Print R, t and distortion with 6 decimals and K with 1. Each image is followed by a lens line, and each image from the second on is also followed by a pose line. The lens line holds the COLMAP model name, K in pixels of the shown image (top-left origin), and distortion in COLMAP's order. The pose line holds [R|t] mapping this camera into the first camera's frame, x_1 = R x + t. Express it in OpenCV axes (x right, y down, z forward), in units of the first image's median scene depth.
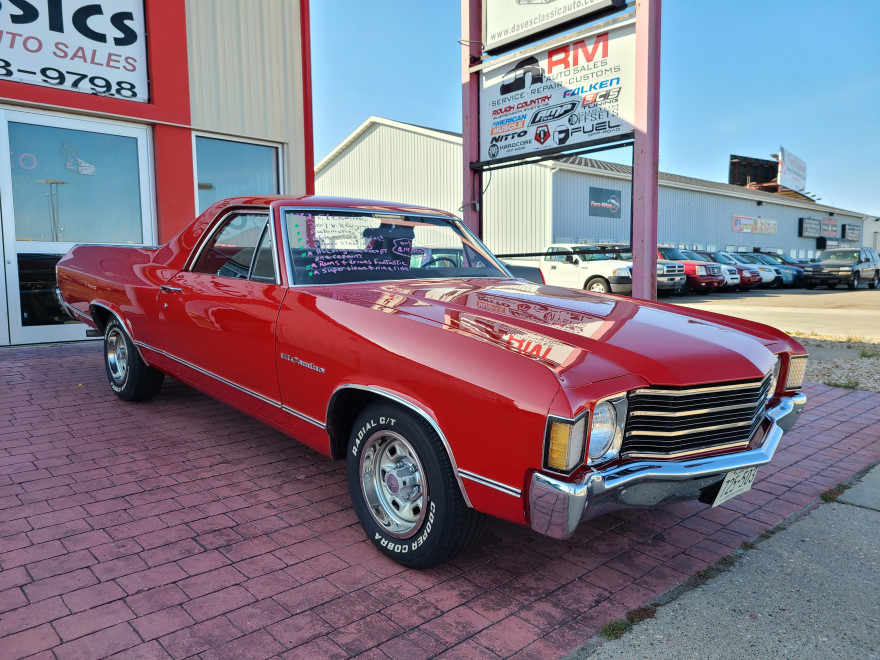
lens RADIAL K [[658.0, 0, 433.1], [0, 658.0, 342.5], [0, 0, 1]] dist [0.060350, -0.046414]
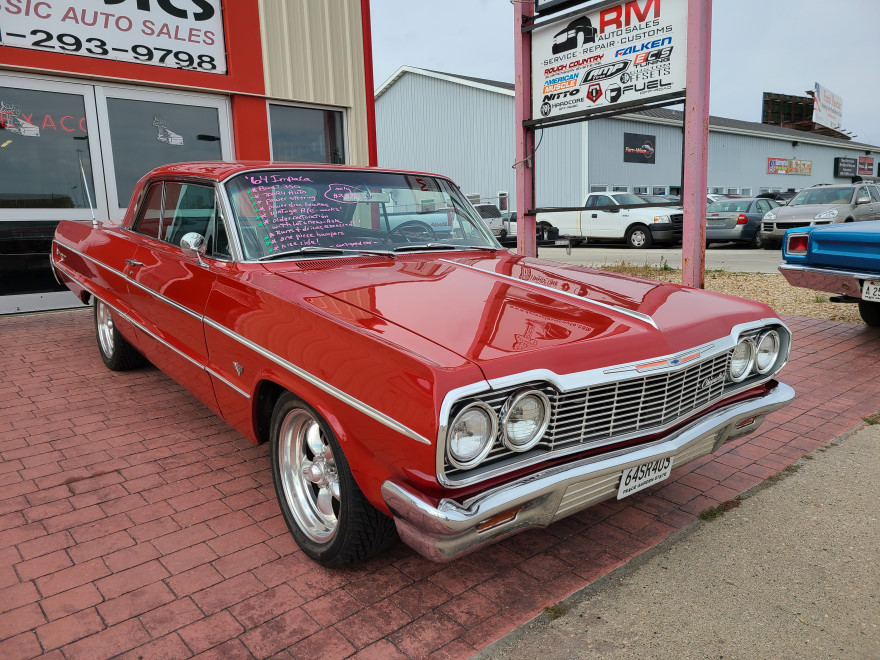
lens RADIAL K [[658.0, 0, 444.1], [0, 658.0, 332.2], [0, 0, 1]] dist [0.060350, -0.046414]
pose [[0.999583, -0.017484, -0.022975, -0.059946], [0.018882, 0.997891, 0.062112, -0.006115], [0.021840, -0.062520, 0.997805, -0.083667]]
